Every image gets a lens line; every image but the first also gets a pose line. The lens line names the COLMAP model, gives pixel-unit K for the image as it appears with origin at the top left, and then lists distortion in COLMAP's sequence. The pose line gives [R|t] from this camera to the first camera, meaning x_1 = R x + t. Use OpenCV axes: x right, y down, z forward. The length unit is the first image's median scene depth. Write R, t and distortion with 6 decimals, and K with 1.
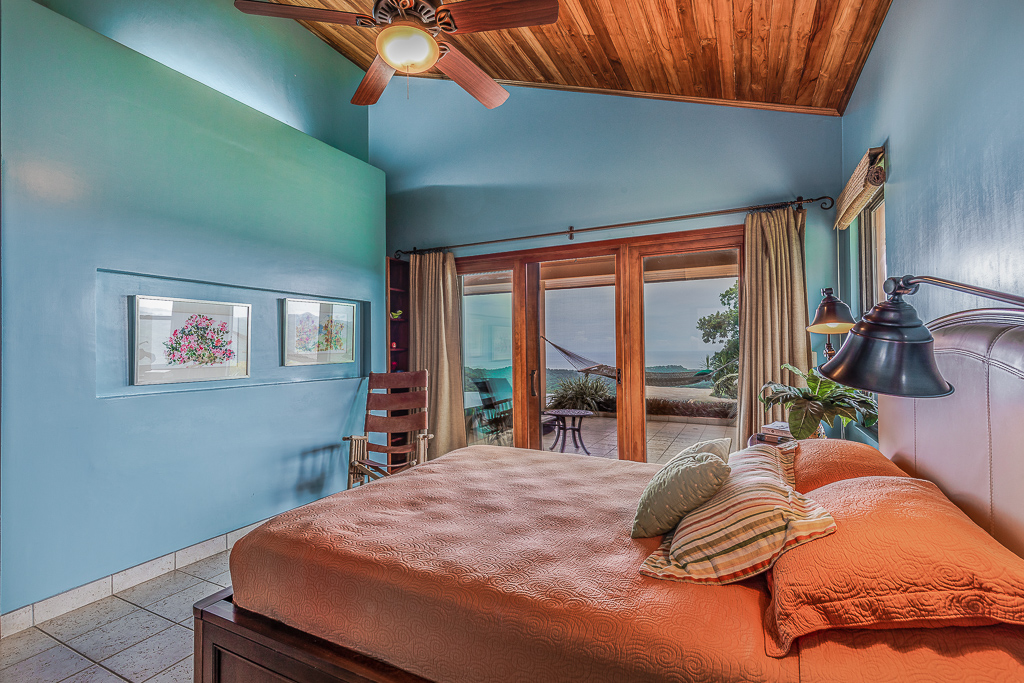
lens RADIAL K [[463.0, 0, 508.5], [0, 463.0, 340.4], [0, 0, 1]] dist [0.014614, -0.000959]
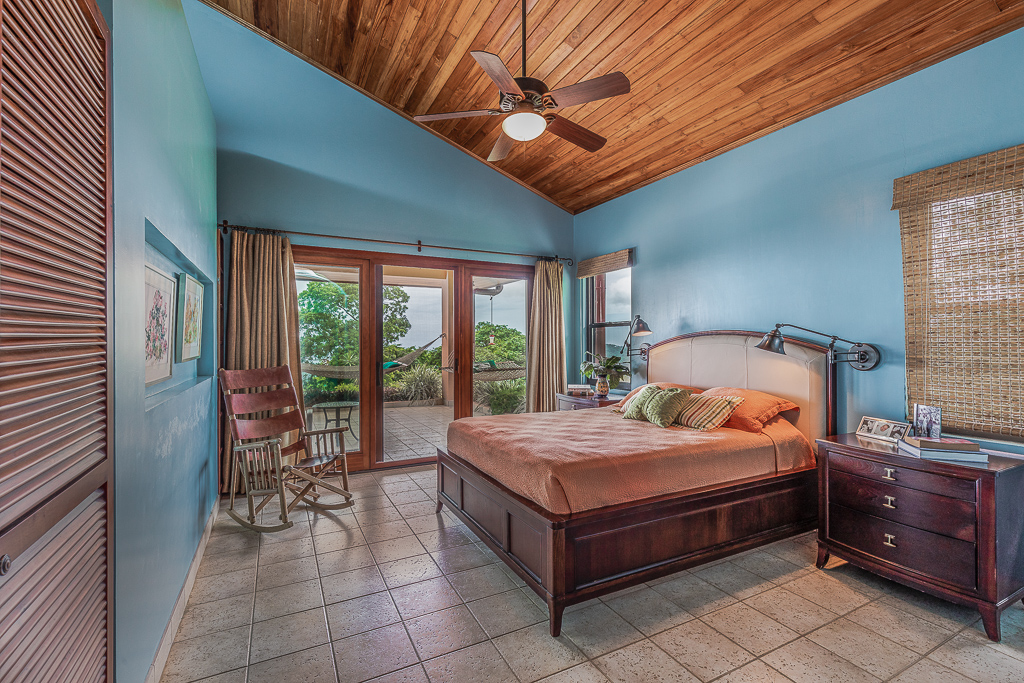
lens RADIAL K [[463.0, 0, 506.3], [0, 463.0, 339.4], [0, 0, 1]] dist [0.014614, -0.000959]
pose [[0.585049, 0.014364, 0.810871, -0.863501], [-0.013234, 0.999879, -0.008164, 0.017624], [-0.810890, -0.005954, 0.585168, 0.152162]]
